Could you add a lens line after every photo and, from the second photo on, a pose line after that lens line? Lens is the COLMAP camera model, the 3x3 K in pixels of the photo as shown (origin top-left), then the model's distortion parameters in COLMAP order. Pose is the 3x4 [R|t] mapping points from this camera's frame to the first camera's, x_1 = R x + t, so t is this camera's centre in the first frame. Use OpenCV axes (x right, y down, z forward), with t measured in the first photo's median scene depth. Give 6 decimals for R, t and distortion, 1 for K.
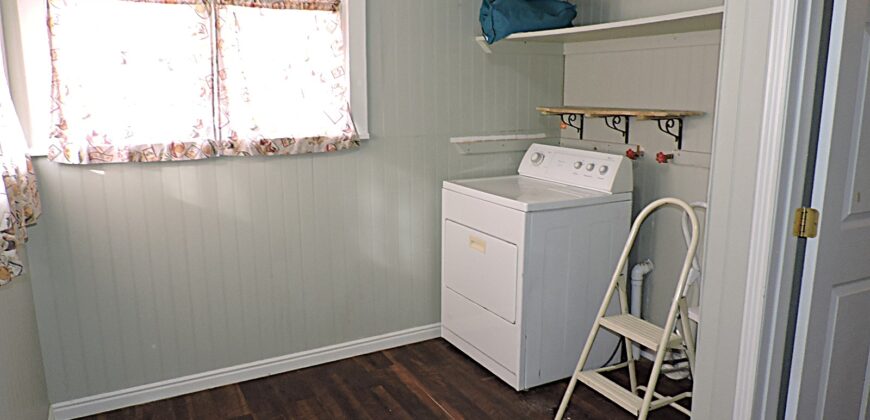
lens RADIAL K [[621.9, 0, 432.9], [0, 621.9, 211.3], [0, 0, 1]] dist [-0.019130, 0.000978]
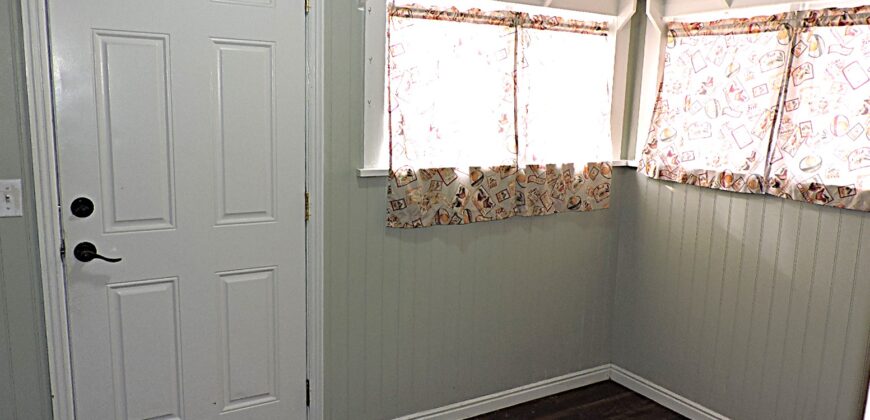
lens RADIAL K [[621.9, 0, 432.9], [0, 621.9, 211.3], [0, 0, 1]] dist [-0.019130, 0.000978]
pose [[0.061497, 0.175407, -0.982573, 0.535106], [-0.230438, 0.960336, 0.157014, -0.096163], [0.971142, 0.216767, 0.099479, 0.448301]]
